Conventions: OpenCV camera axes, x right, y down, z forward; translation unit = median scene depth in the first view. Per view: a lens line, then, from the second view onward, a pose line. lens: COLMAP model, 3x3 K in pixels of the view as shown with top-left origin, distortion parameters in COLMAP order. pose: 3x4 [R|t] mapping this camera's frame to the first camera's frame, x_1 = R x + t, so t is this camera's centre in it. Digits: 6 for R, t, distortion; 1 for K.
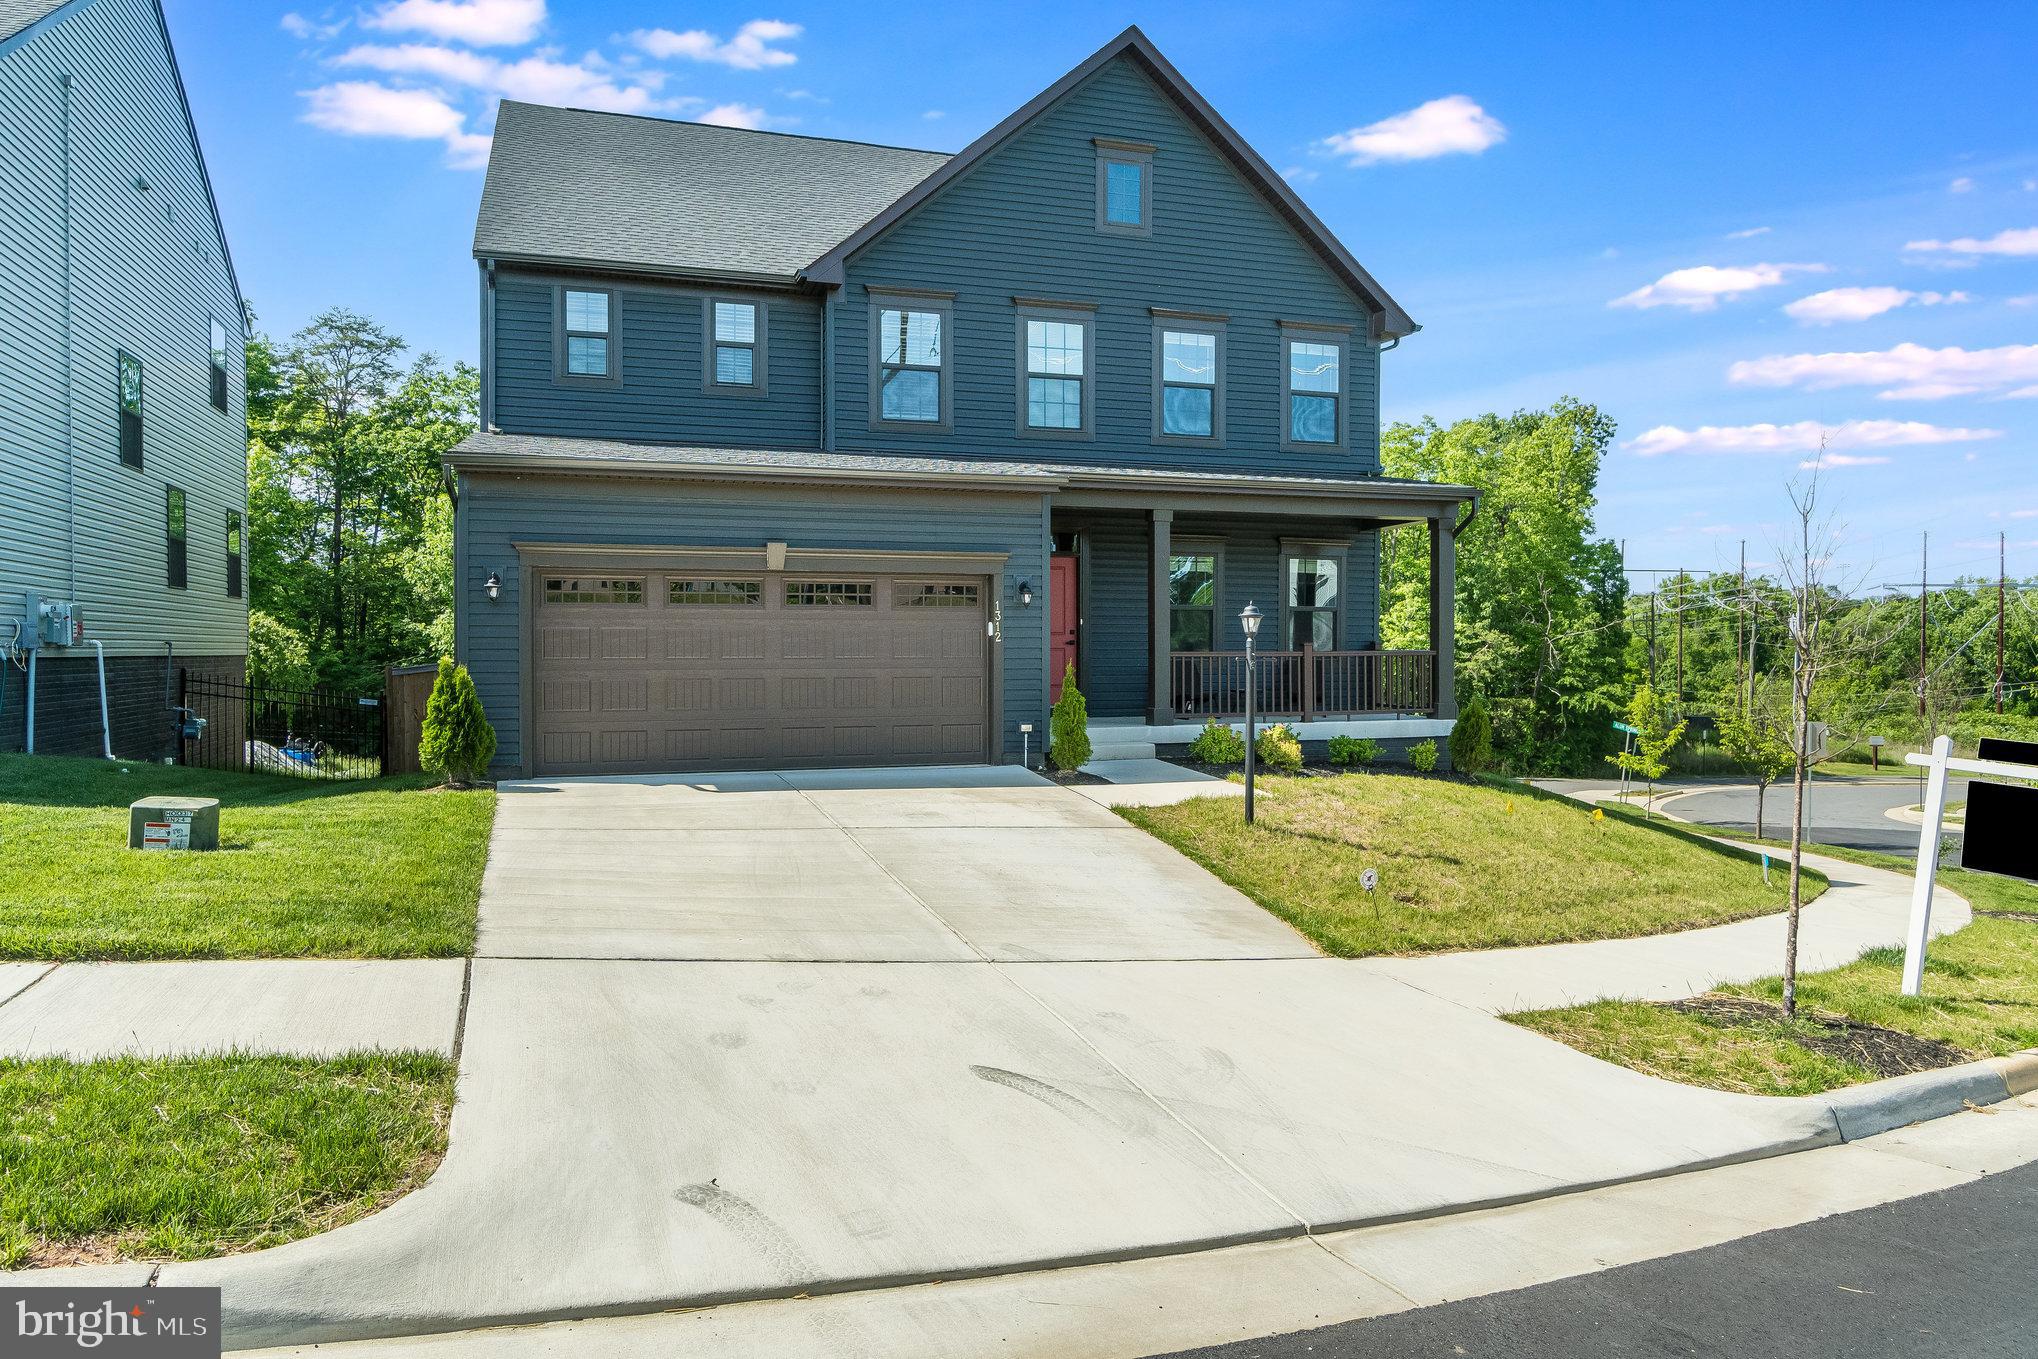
lens RADIAL K [[1312.6, 0, 1019.0], [0, 1312.6, 679.5], [0, 0, 1]] dist [0.004067, 0.001034]
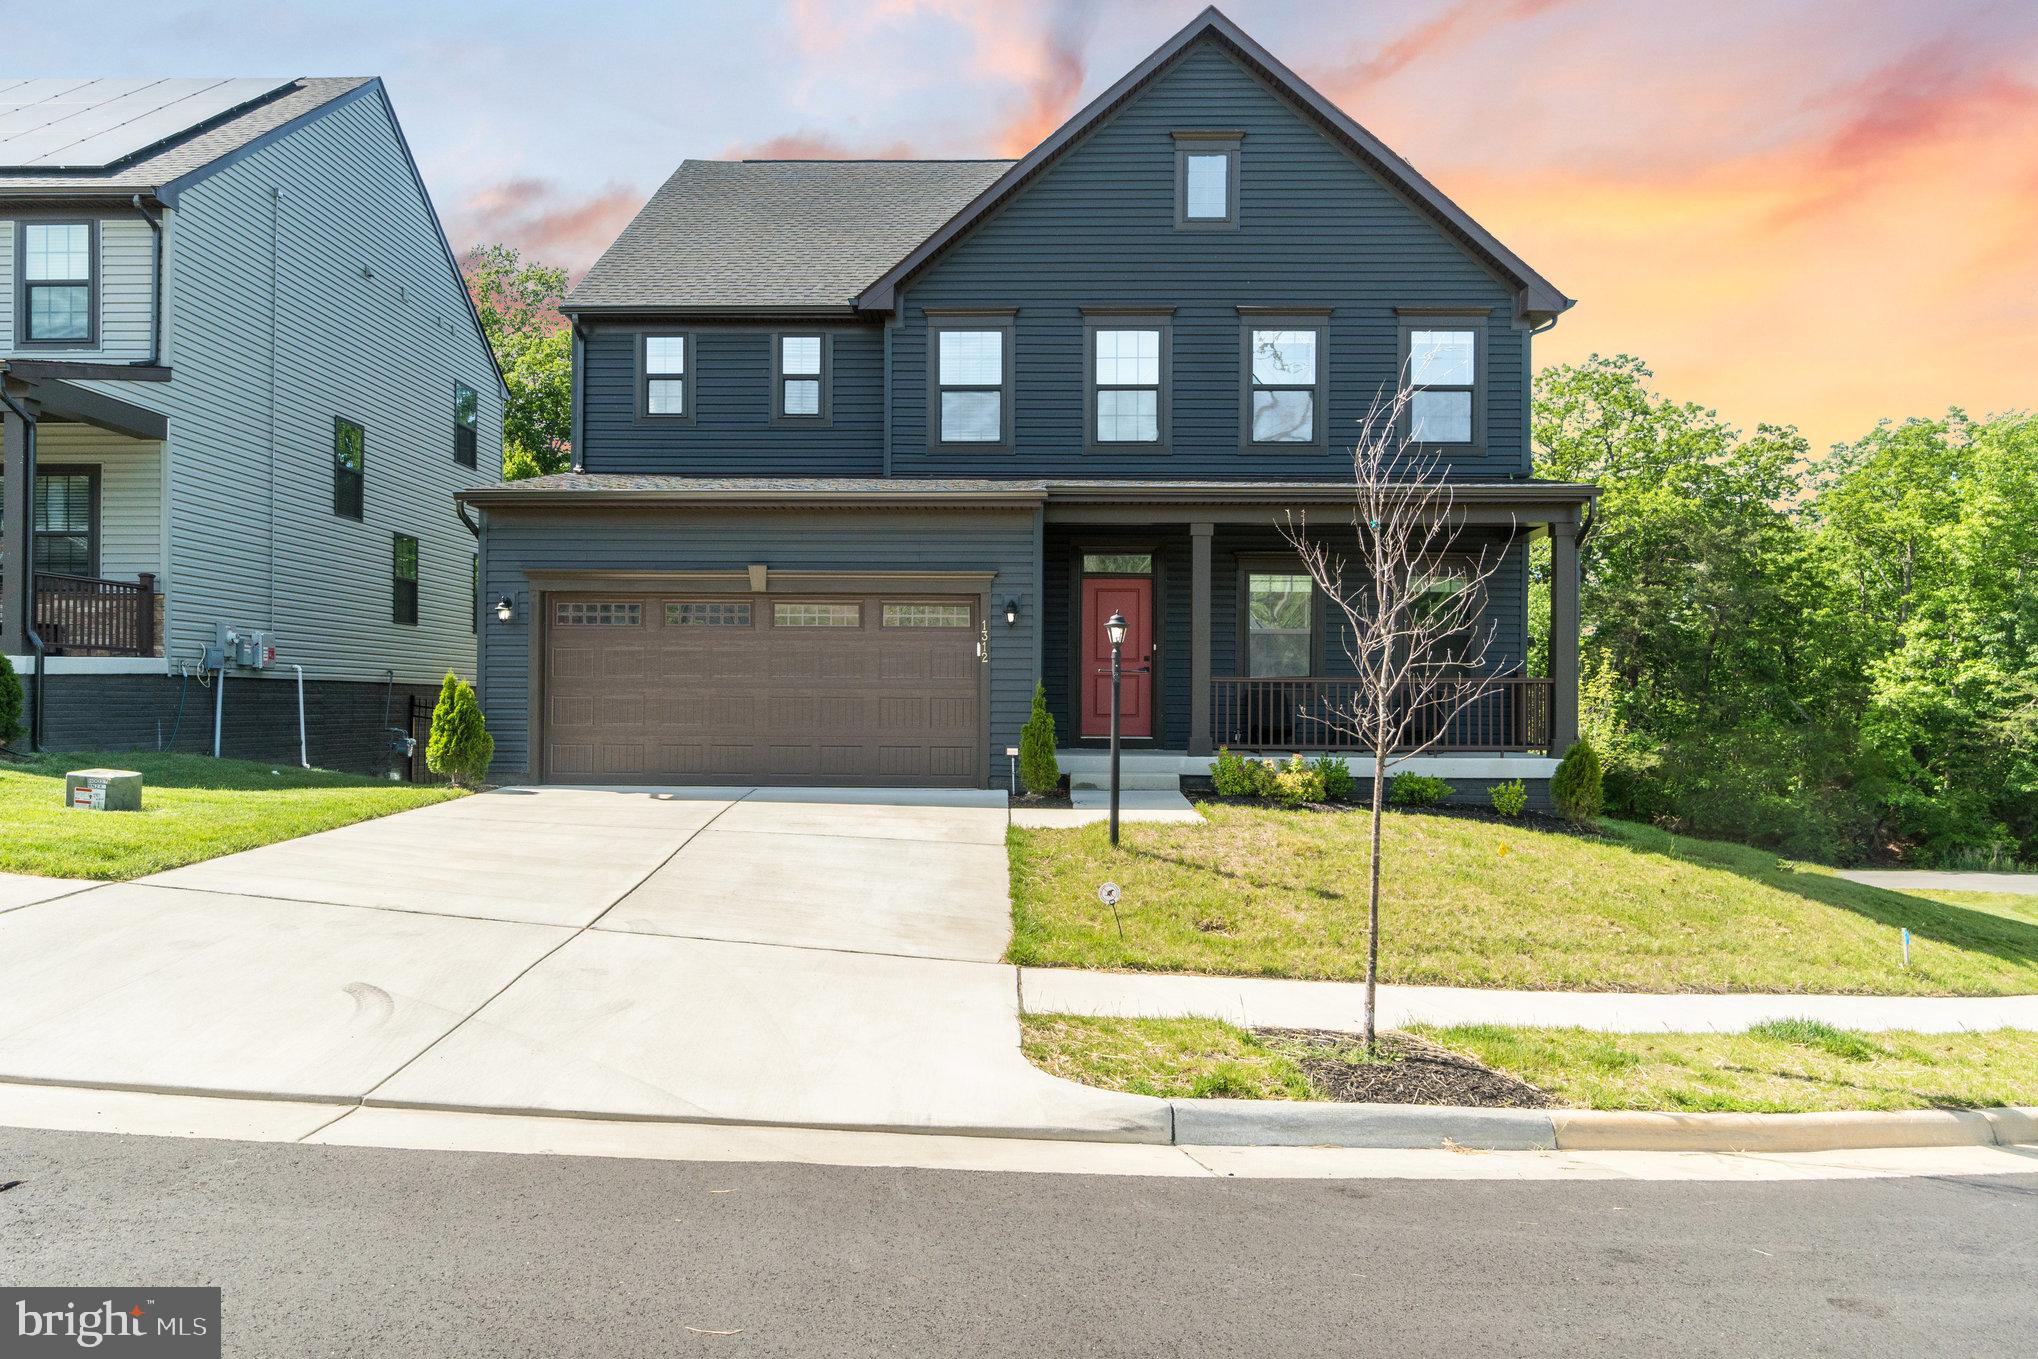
lens RADIAL K [[1454.6, 0, 1027.9], [0, 1454.6, 719.5], [0, 0, 1]] dist [0.007922, -0.001735]
pose [[0.943860, 0.010429, -0.330180, 0.321586], [-0.015703, 0.999788, -0.013310, 0.023893], [0.329971, 0.017747, 0.943824, -0.007170]]
